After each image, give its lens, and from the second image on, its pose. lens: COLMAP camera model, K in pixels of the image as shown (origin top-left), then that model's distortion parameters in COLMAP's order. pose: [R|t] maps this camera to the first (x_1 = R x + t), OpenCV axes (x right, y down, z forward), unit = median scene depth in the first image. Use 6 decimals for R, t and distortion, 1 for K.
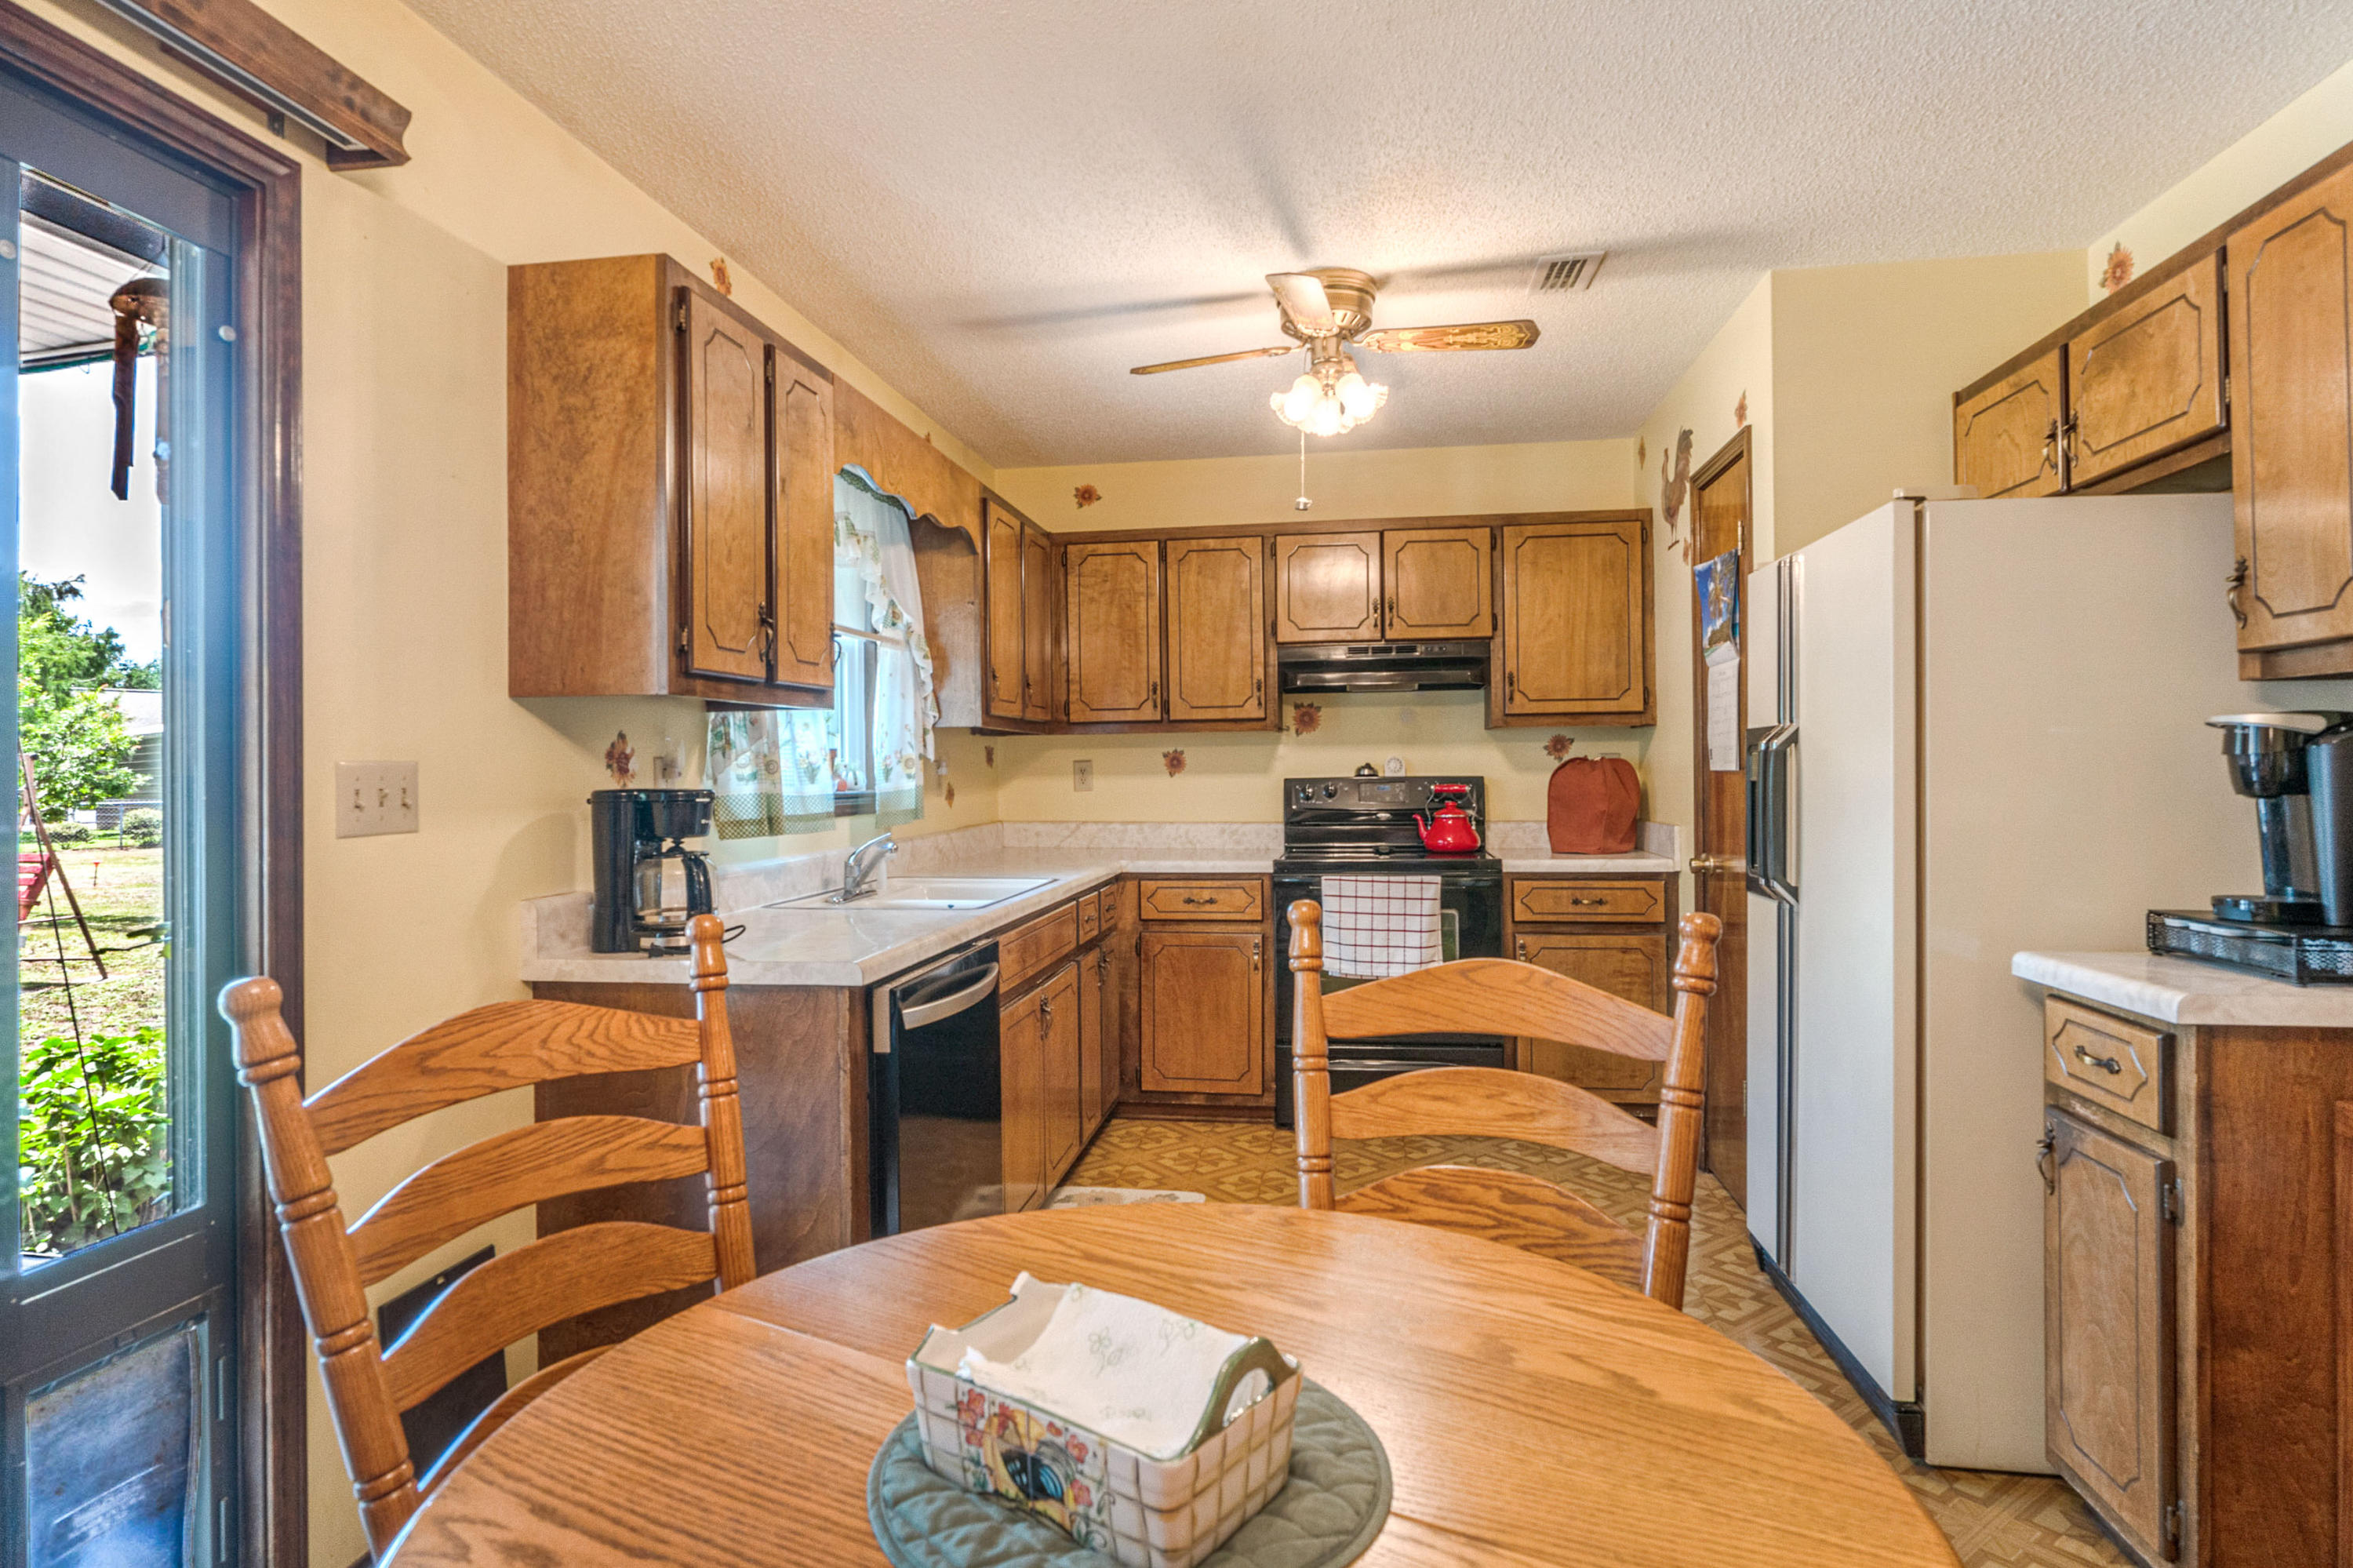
lens RADIAL K [[1237.5, 0, 1171.4], [0, 1237.5, 764.5], [0, 0, 1]] dist [-0.012281, -0.000985]
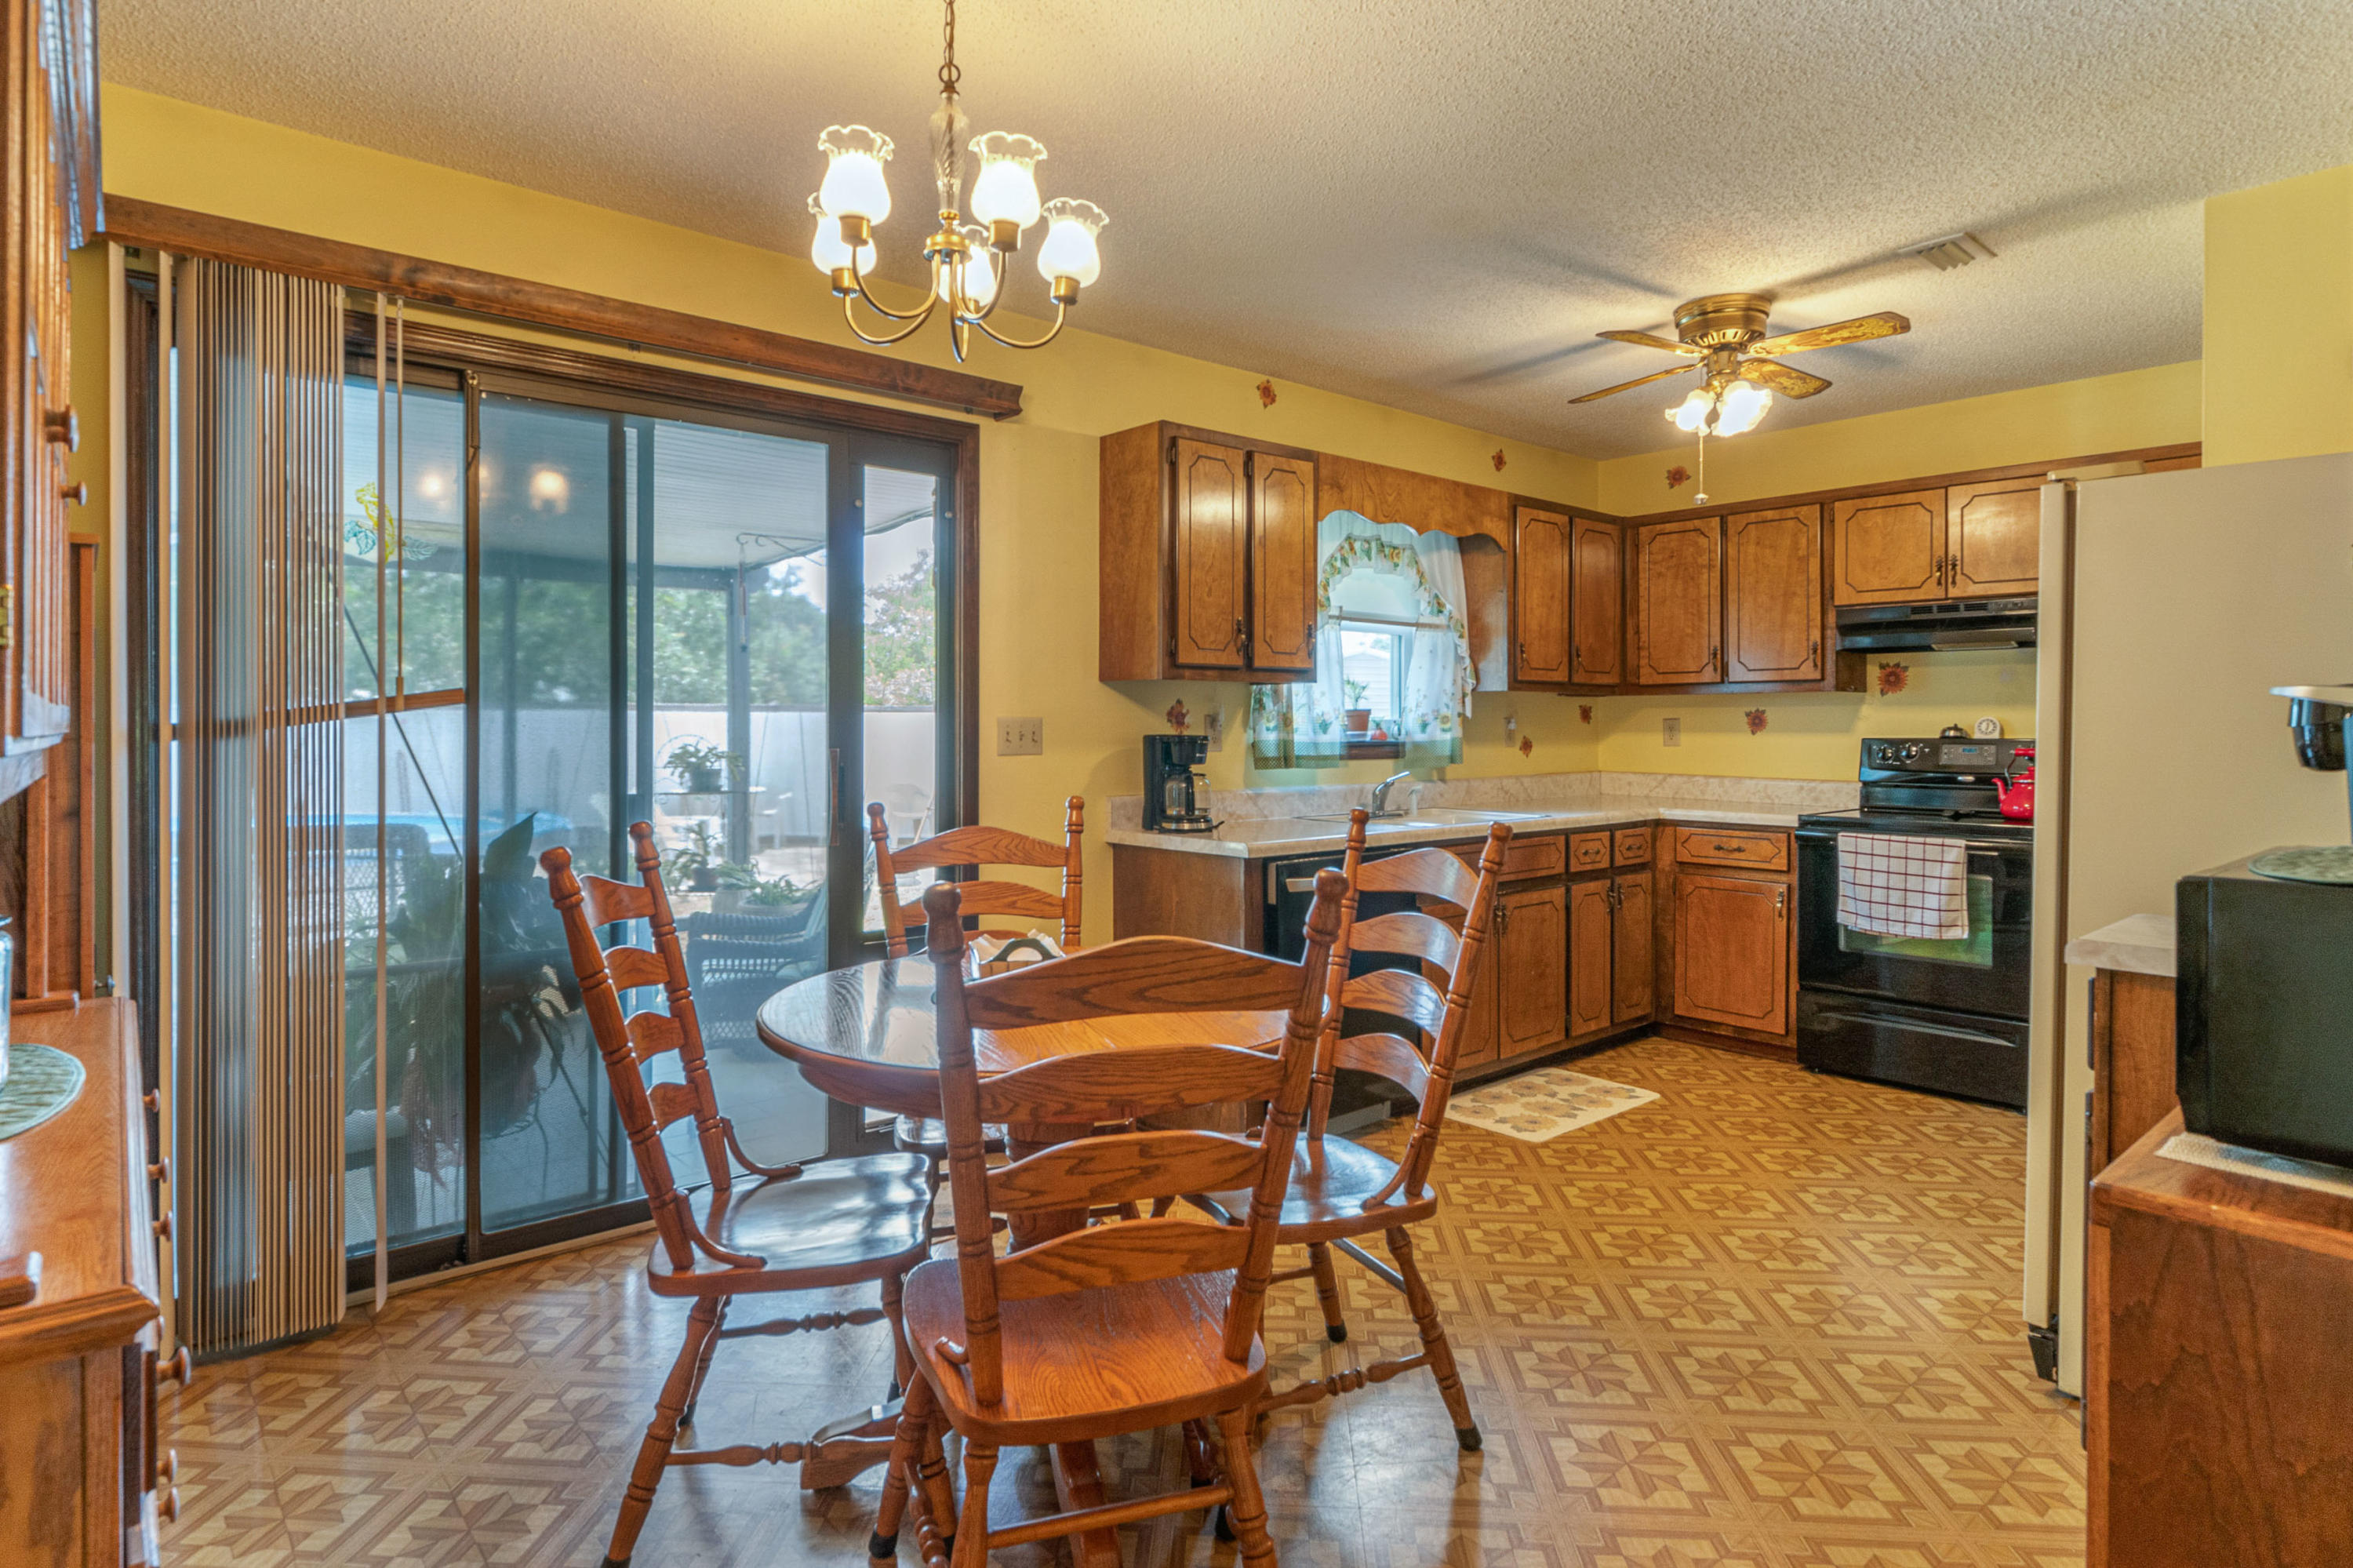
lens RADIAL K [[1237.5, 0, 1167.9], [0, 1237.5, 735.5], [0, 0, 1]] dist [-0.012281, -0.000985]
pose [[0.765158, 0.017949, -0.643592, 0.388452], [-0.008643, 0.999808, 0.017609, -0.004898], [0.643784, -0.007911, 0.765166, -0.169053]]
